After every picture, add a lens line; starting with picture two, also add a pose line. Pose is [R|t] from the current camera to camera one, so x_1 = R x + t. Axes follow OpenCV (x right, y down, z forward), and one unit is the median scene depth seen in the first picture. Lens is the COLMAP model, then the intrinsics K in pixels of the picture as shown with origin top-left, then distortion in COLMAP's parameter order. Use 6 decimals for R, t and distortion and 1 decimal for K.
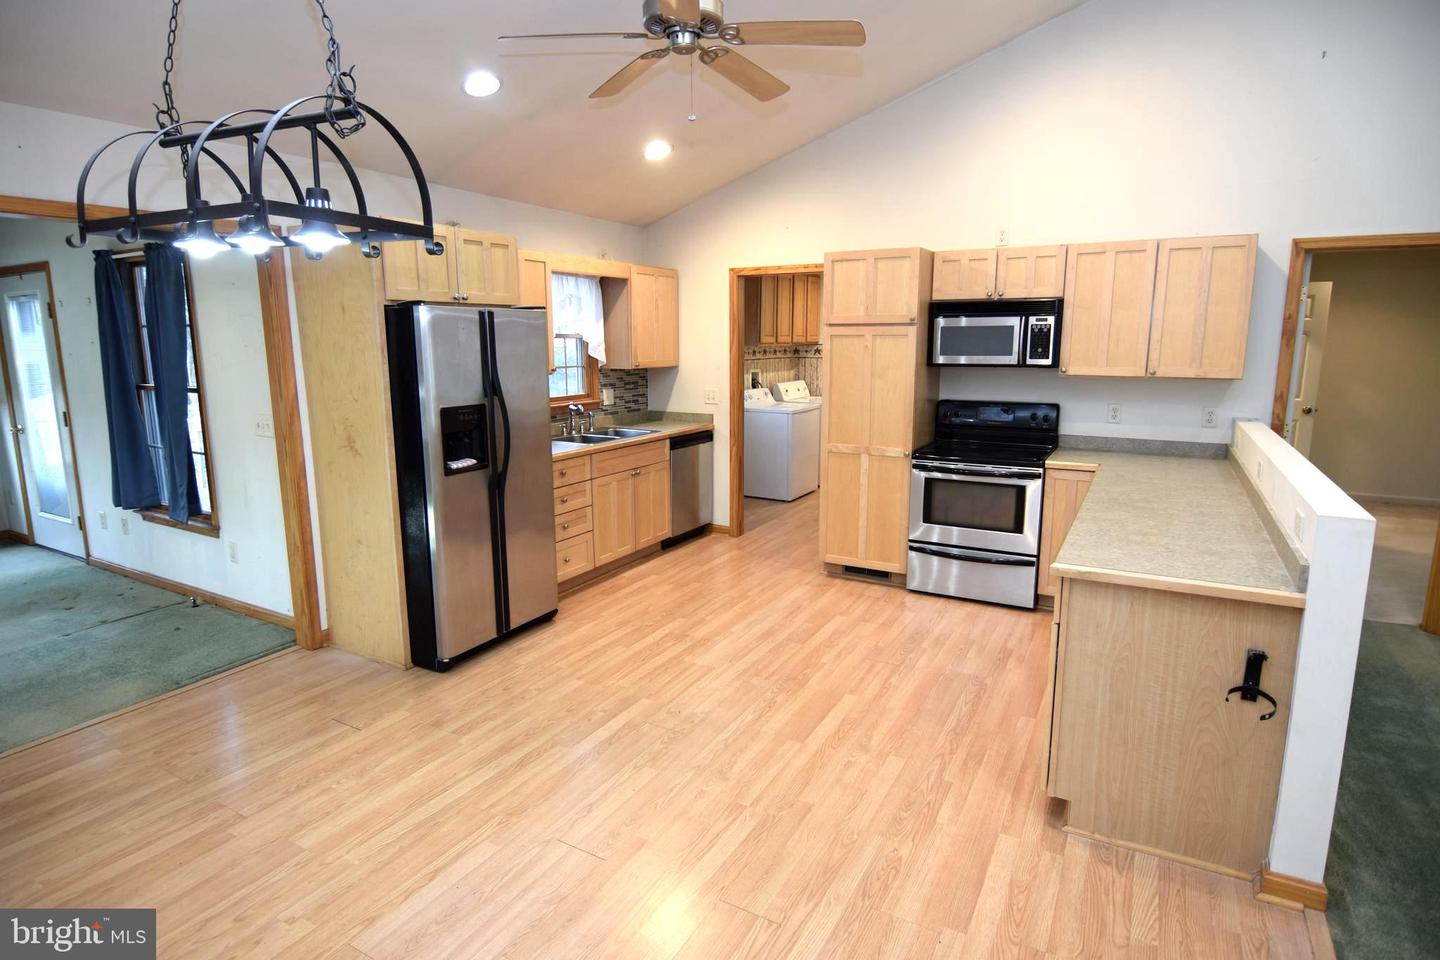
lens RADIAL K [[761.2, 0, 717.9], [0, 761.2, 466.3], [0, 0, 1]] dist [0.003246, -0.018488]
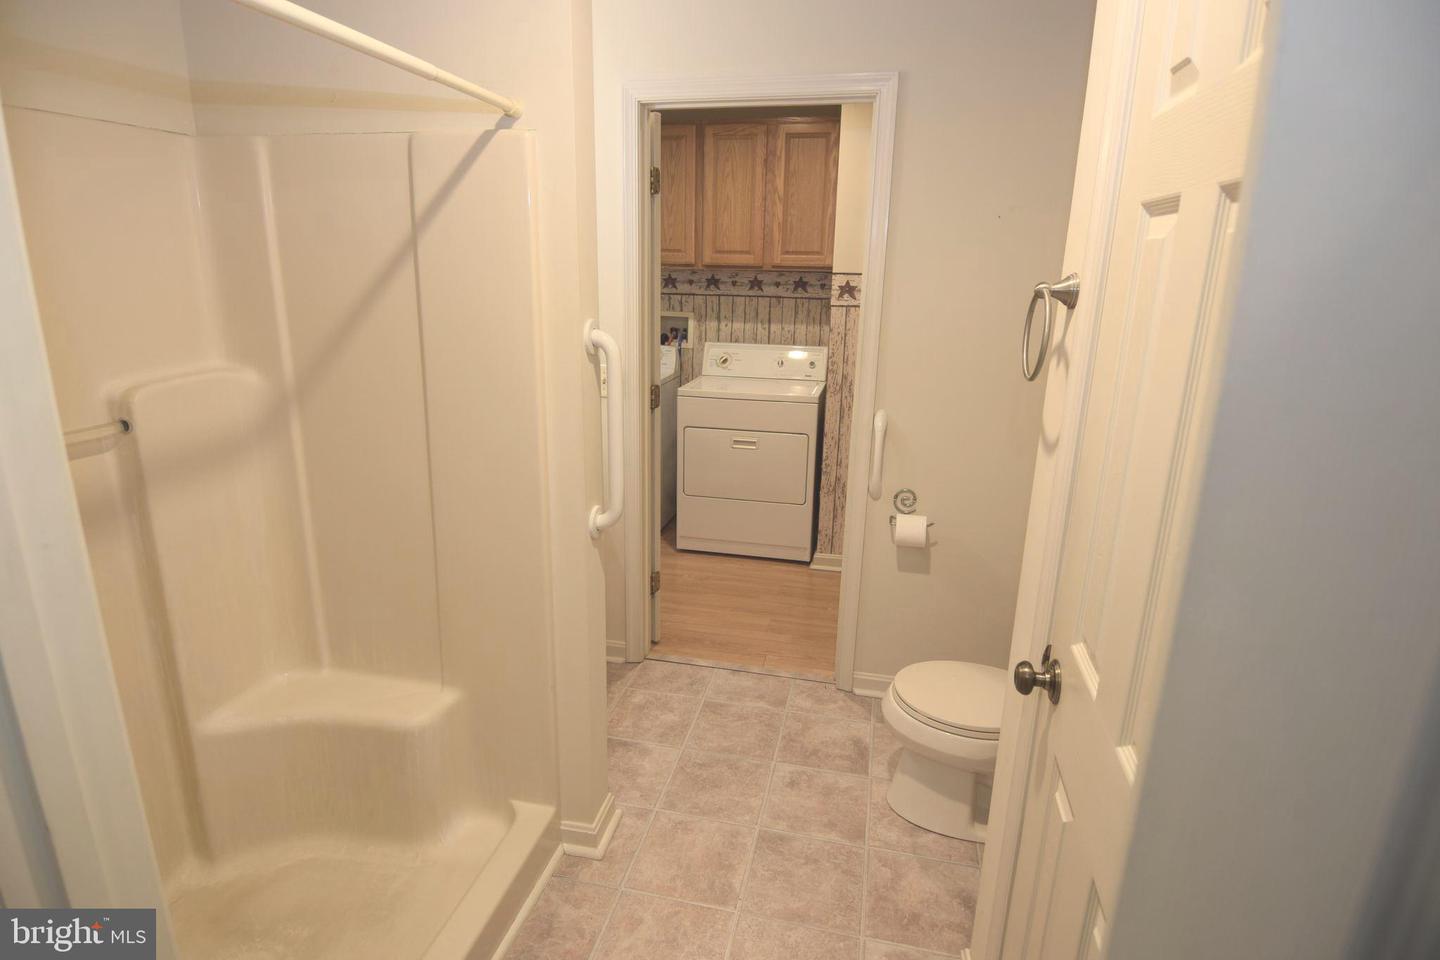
lens RADIAL K [[761.2, 0, 721.7], [0, 761.2, 479.2], [0, 0, 1]] dist [0.003246, -0.018488]
pose [[0.306241, 0.294673, -0.905198, 0.704591], [-0.179265, 0.951724, 0.249171, -0.203750], [0.934923, 0.085964, 0.344281, 1.135779]]
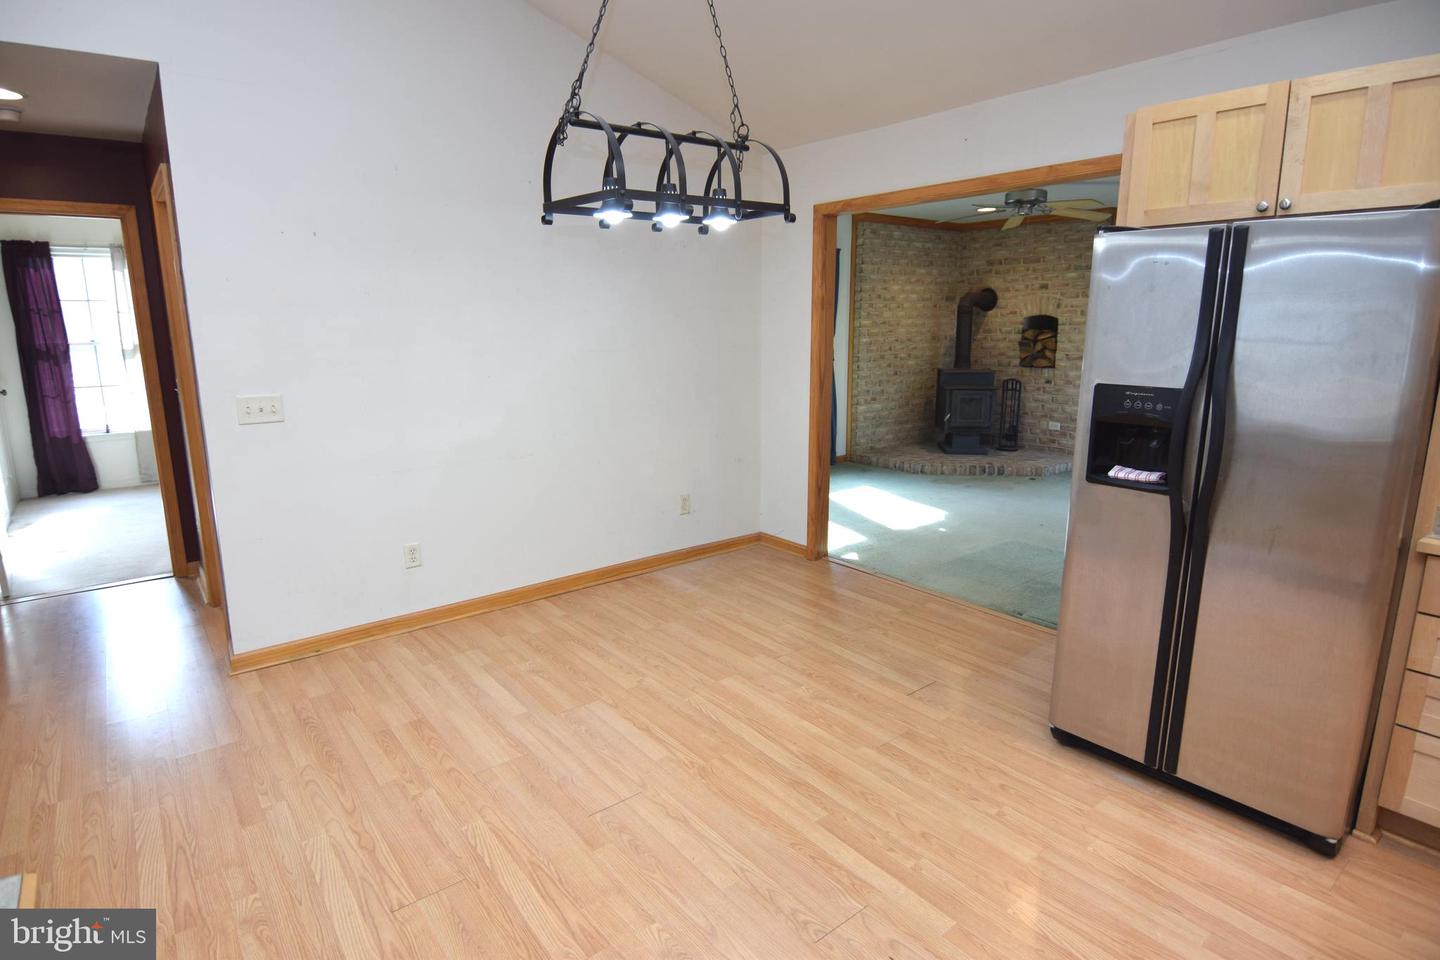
lens RADIAL K [[761.2, 0, 715.1], [0, 761.2, 470.6], [0, 0, 1]] dist [0.003246, -0.018488]
pose [[-0.379439, 0.188809, -0.905747, 0.303406], [-0.147729, 0.954033, 0.260761, -0.097333], [0.913347, 0.232748, -0.334105, 0.696938]]
